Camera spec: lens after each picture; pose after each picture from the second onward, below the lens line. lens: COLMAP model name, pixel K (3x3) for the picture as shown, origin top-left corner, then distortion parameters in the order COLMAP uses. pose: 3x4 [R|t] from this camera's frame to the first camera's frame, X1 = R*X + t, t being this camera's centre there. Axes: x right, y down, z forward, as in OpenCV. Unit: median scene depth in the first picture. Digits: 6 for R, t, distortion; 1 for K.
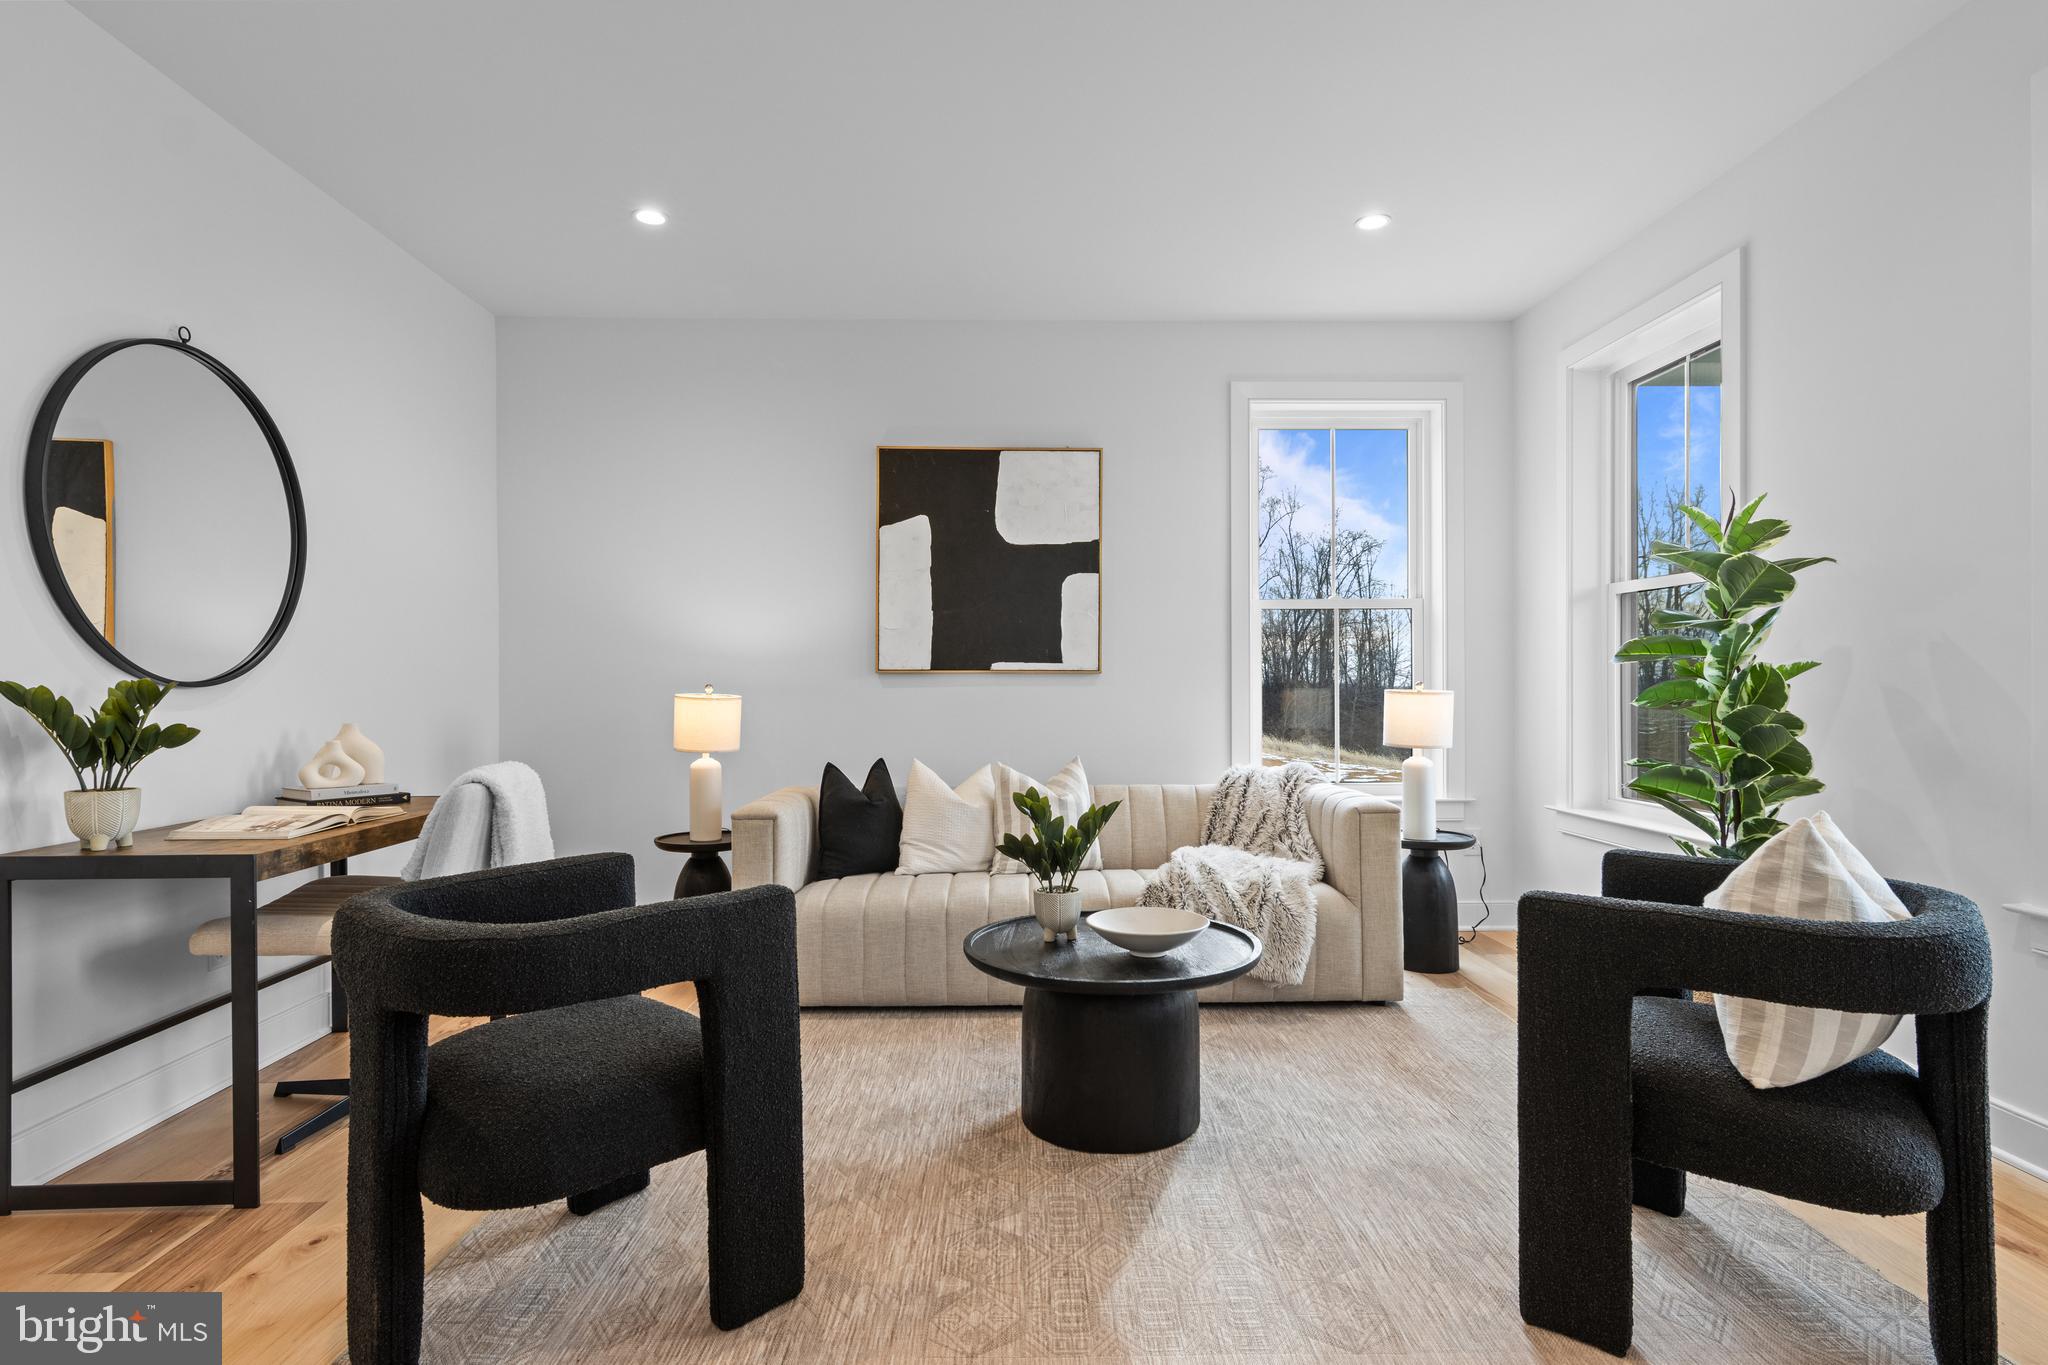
lens RADIAL K [[1046.6, 0, 1024.0], [0, 1046.6, 682.5], [0, 0, 1]] dist [0.002663, 0.000532]
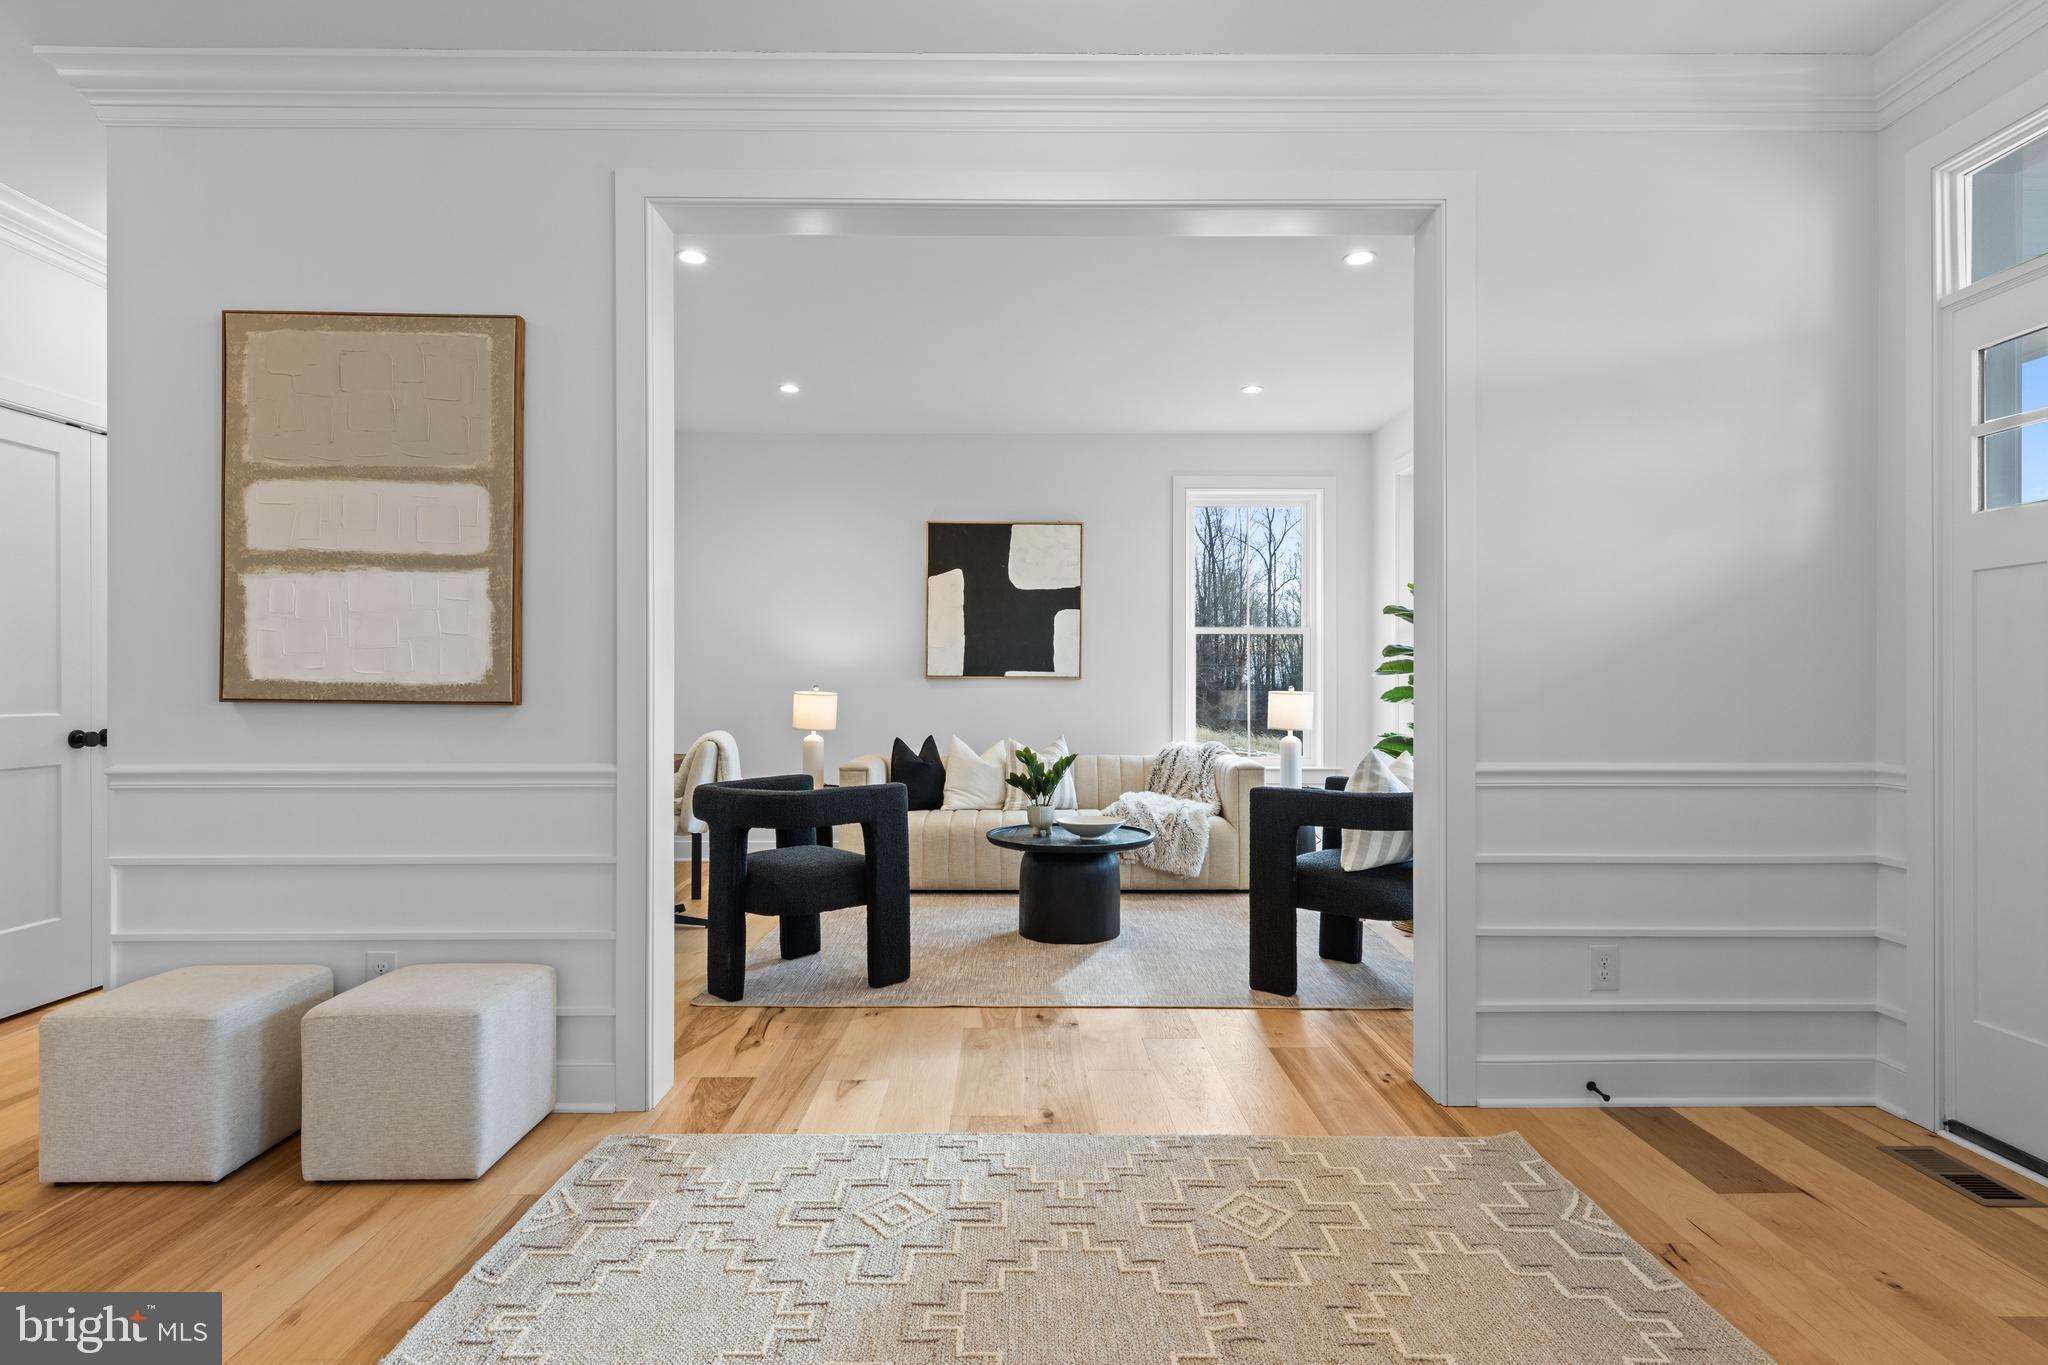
lens RADIAL K [[1046.6, 0, 1024.0], [0, 1046.6, 682.5], [0, 0, 1]] dist [0.002663, 0.000532]
pose [[0.999827, 0.005337, -0.017813, 0.023938], [-0.005351, 0.999985, -0.000696, -0.002826], [0.017809, 0.000791, 0.999841, -0.514502]]
